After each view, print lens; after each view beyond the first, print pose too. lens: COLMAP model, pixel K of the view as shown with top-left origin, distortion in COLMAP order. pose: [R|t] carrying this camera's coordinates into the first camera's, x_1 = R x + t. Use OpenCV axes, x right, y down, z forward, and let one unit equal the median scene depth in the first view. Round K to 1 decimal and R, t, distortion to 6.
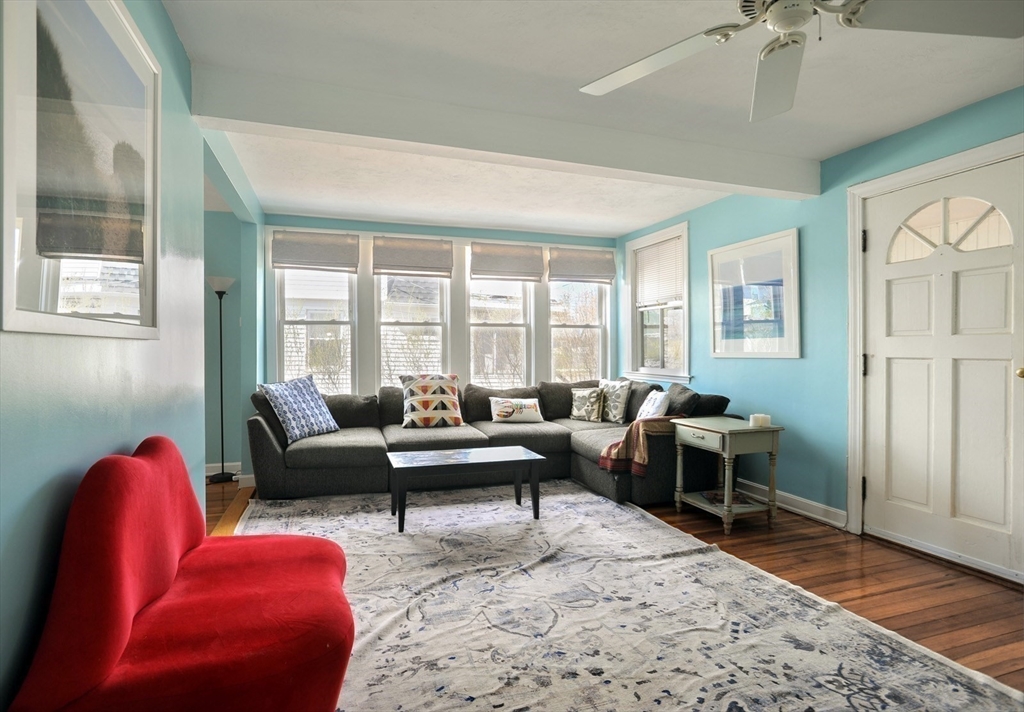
lens RADIAL K [[503.6, 0, 463.9], [0, 503.6, 349.6], [0, 0, 1]] dist [-0.079776, 0.029700]
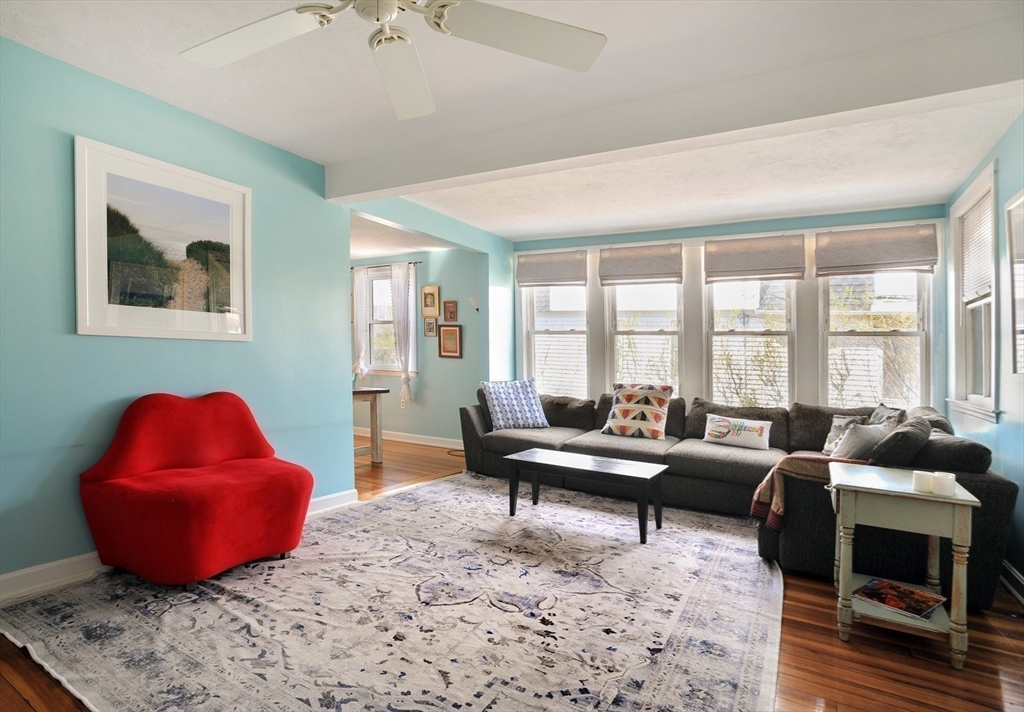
lens RADIAL K [[493.9, 0, 507.1], [0, 493.9, 370.1], [0, 0, 1]] dist [-0.049765, 0.001506]
pose [[0.692203, 0.039227, -0.720636, 0.555094], [-0.027103, 0.999230, 0.028359, 0.002904], [0.721194, -0.000098, 0.692733, 0.182858]]
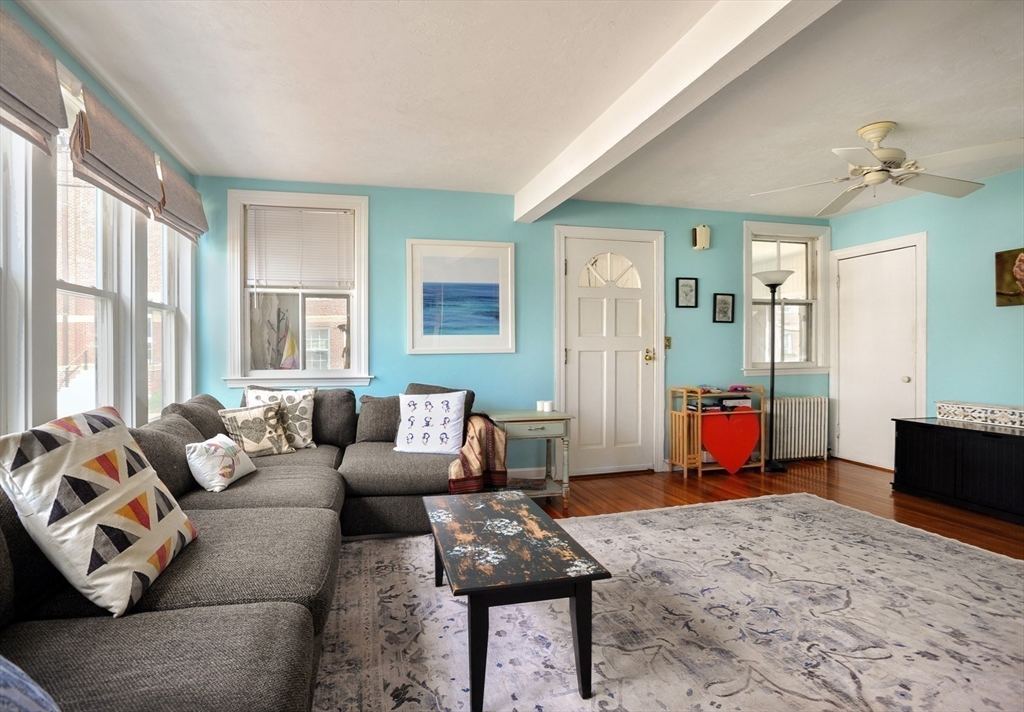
lens RADIAL K [[529.9, 0, 511.3], [0, 529.9, 350.7], [0, 0, 1]] dist [-0.047272, 0.019562]
pose [[0.030139, -0.006244, 0.999526, -0.568757], [0.001905, 0.999979, 0.006190, 0.004728], [-0.999544, 0.001718, 0.030151, 0.901971]]
